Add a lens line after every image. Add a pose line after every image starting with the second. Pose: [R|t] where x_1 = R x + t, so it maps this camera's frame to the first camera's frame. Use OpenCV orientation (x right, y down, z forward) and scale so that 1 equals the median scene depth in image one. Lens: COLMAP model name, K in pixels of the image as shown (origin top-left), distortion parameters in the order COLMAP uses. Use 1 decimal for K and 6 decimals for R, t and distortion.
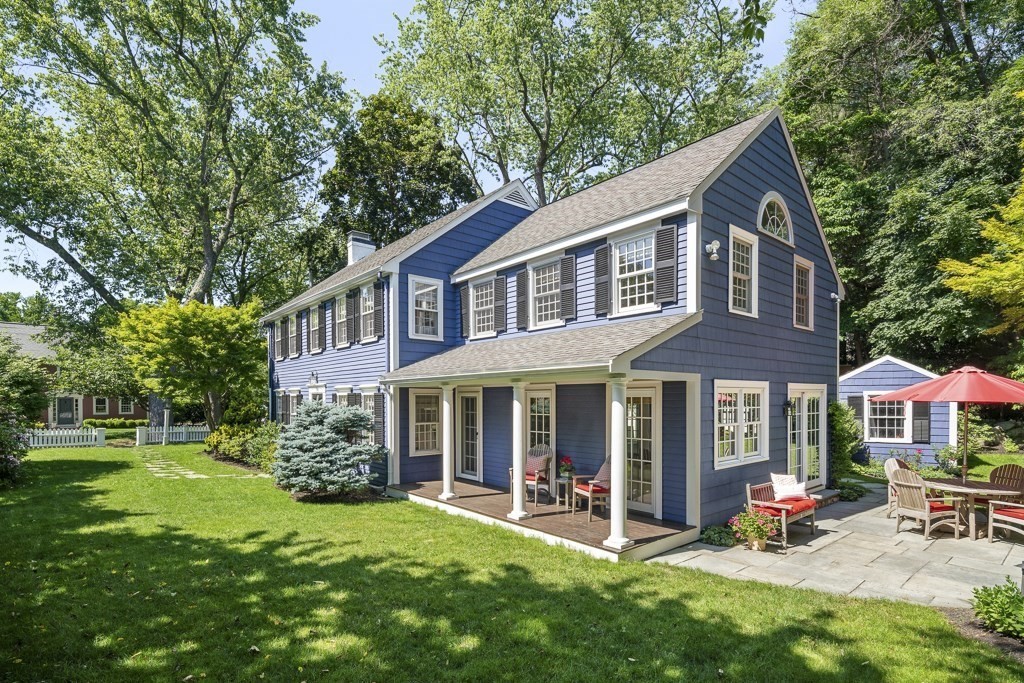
lens RADIAL K [[499.6, 0, 513.8], [0, 499.6, 407.9], [0, 0, 1]] dist [0.002731, 0.000540]
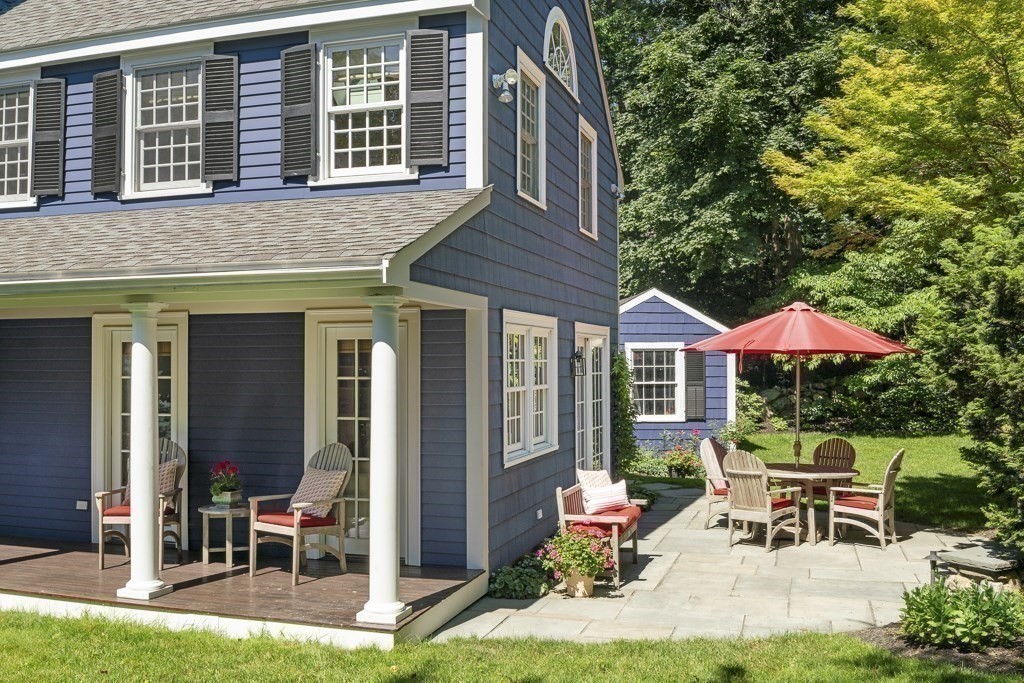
lens RADIAL K [[970.7, 0, 512.0], [0, 970.7, 341.5], [0, 0, 1]] dist [0.000952, -0.202284]
pose [[0.847425, 0.011141, 0.530798, -0.163788], [0.010682, 0.999220, -0.038027, 0.020521], [-0.530807, 0.037895, 0.846645, 0.049878]]
